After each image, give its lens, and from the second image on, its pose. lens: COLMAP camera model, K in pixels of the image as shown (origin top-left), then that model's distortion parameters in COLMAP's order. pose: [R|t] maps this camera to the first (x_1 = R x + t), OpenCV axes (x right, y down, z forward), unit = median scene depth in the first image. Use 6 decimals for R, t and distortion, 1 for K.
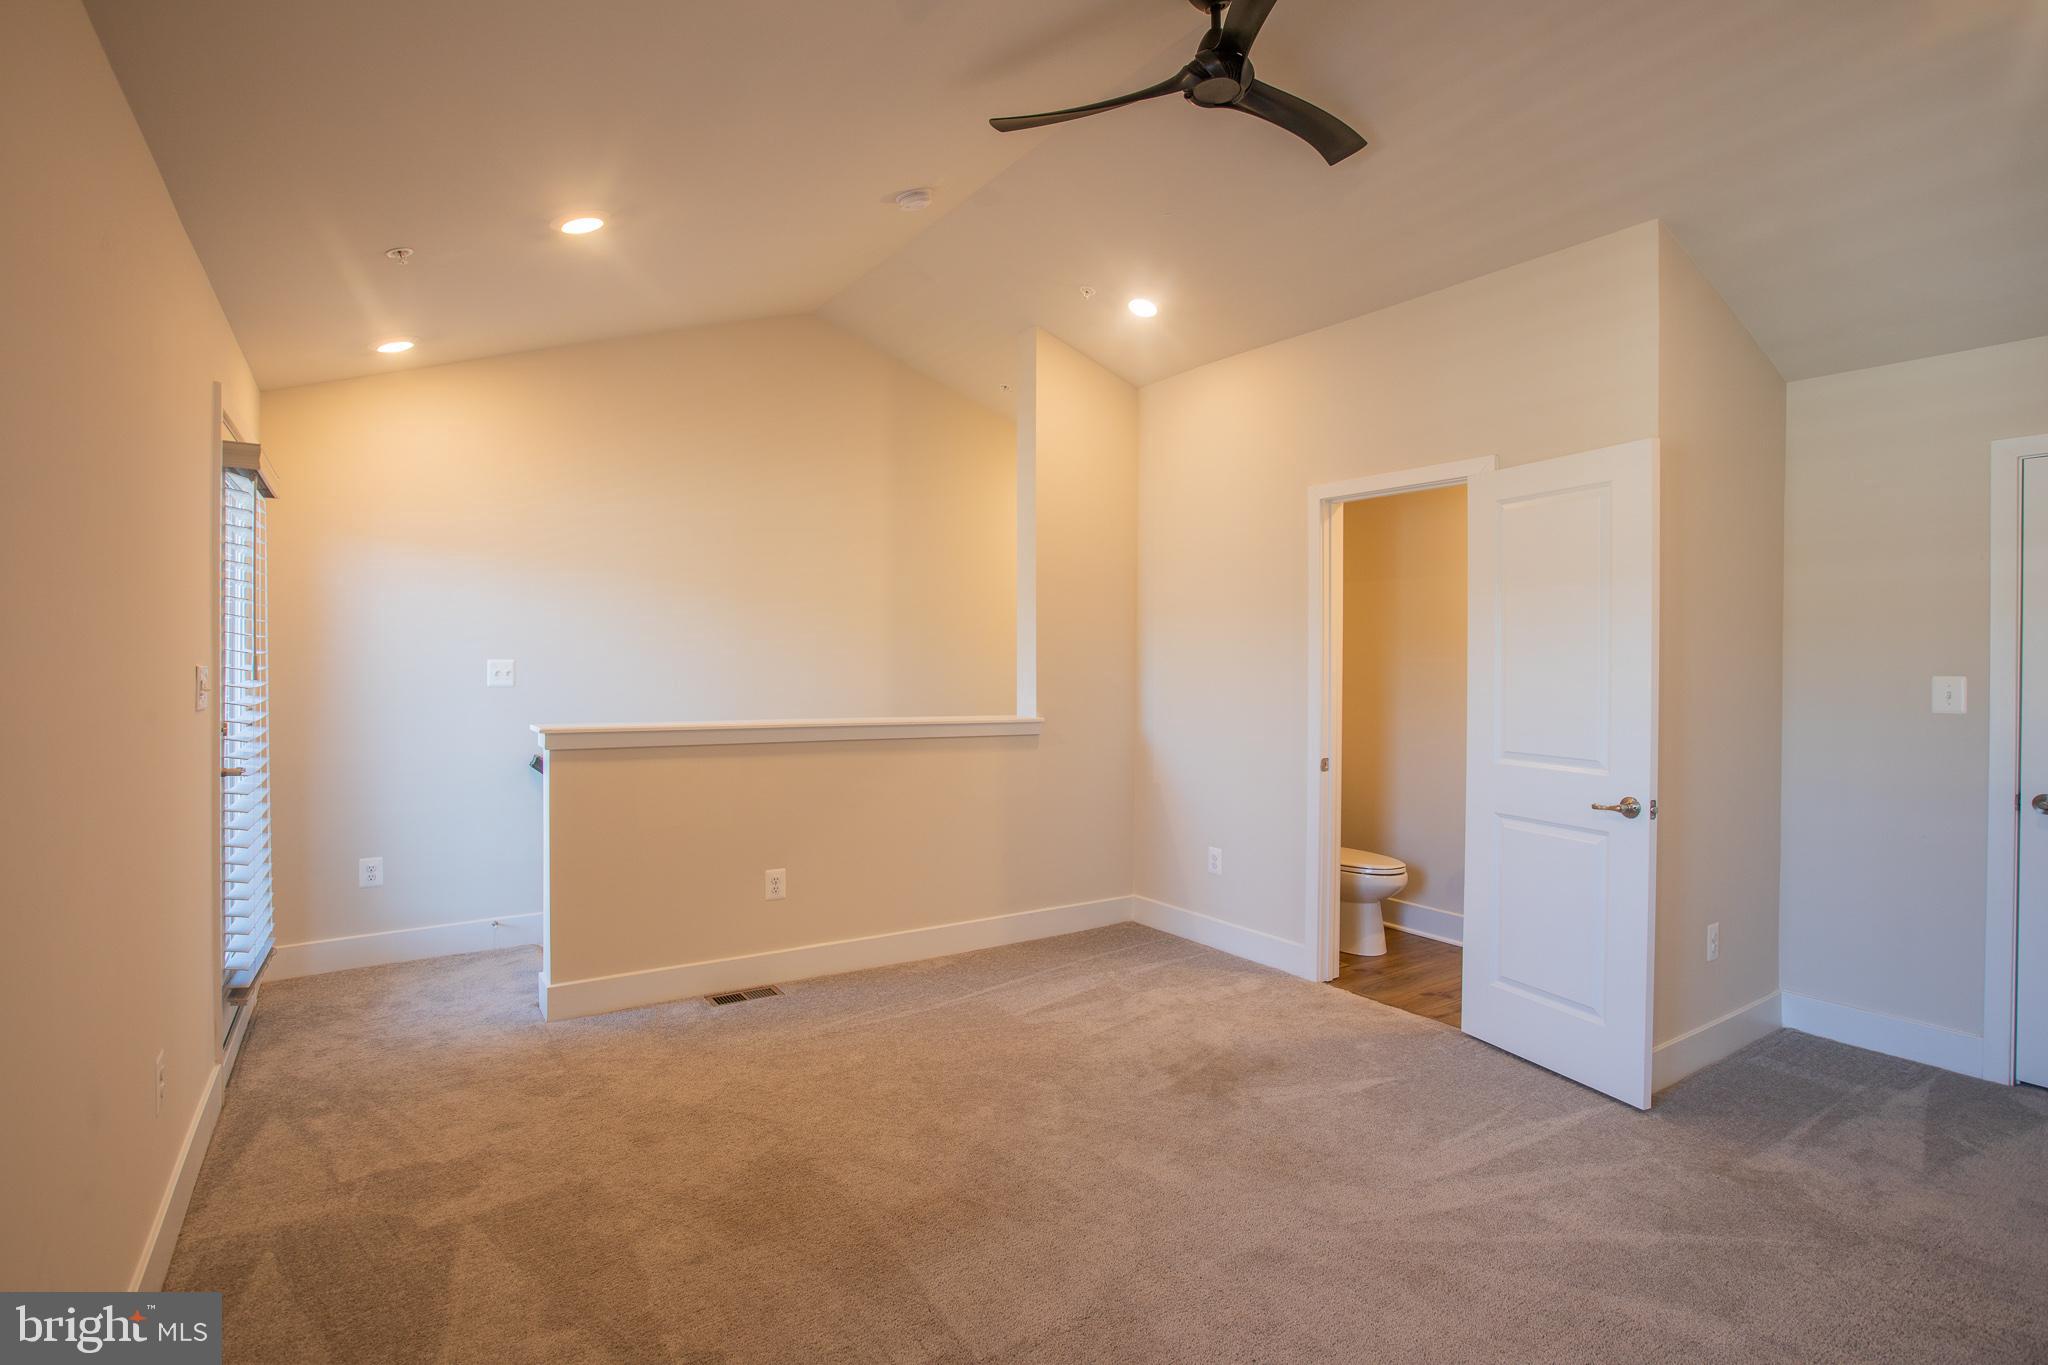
lens RADIAL K [[990.0, 0, 1014.5], [0, 990.0, 667.3], [0, 0, 1]] dist [-0.026499, 0.020050]
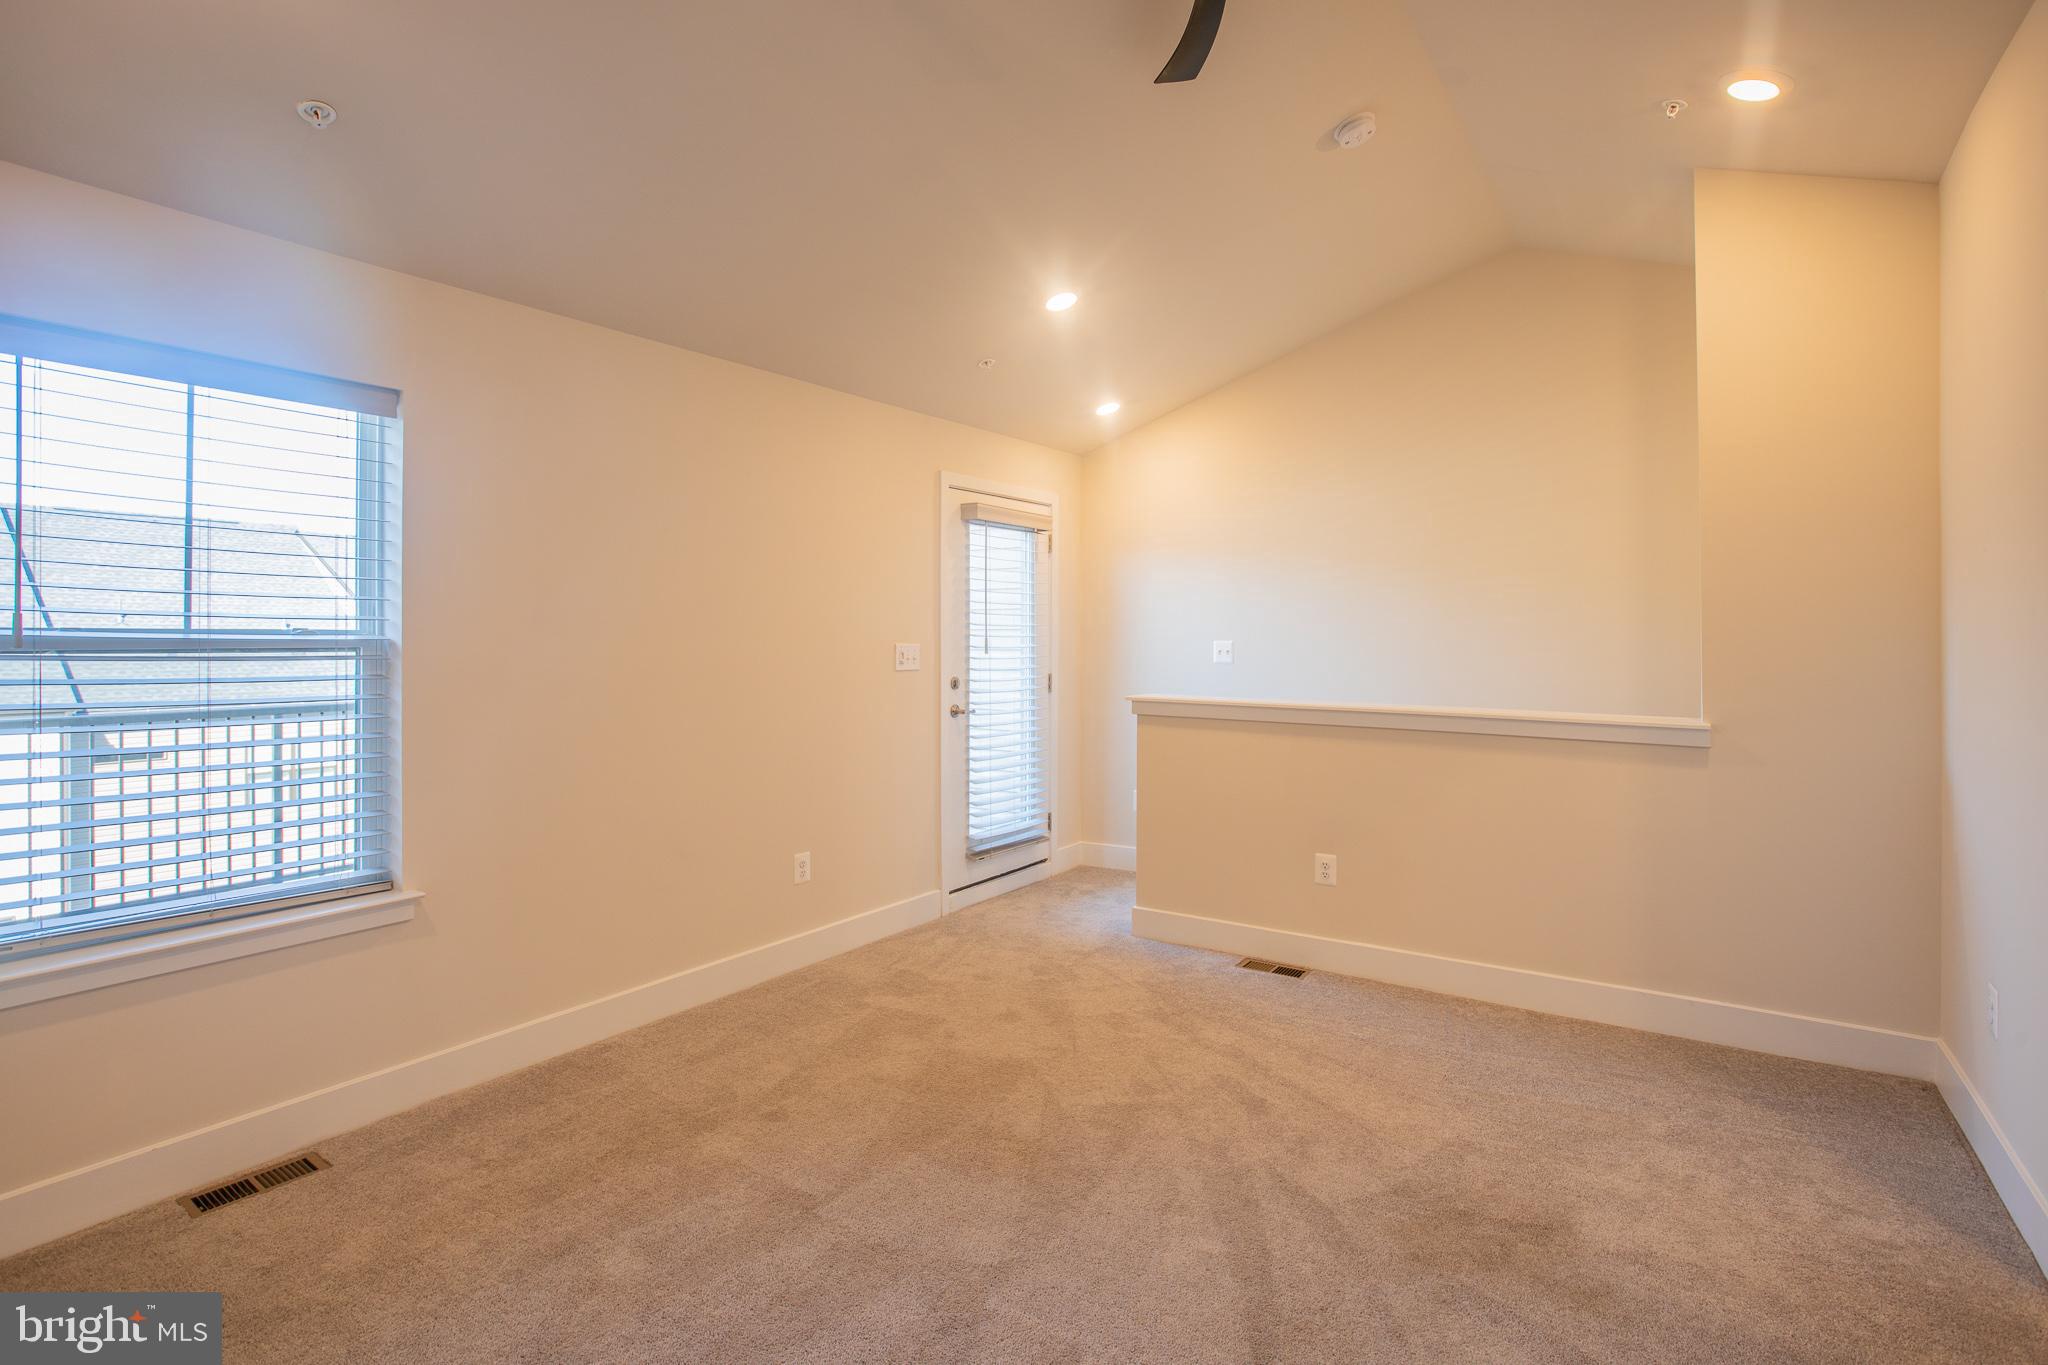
lens RADIAL K [[990.0, 0, 1014.5], [0, 990.0, 667.3], [0, 0, 1]] dist [-0.026499, 0.020050]
pose [[0.386647, 0.015761, -0.922093, 0.613128], [0.001270, 0.999844, 0.017623, 0.004162], [0.922227, -0.007984, 0.386566, 0.397461]]
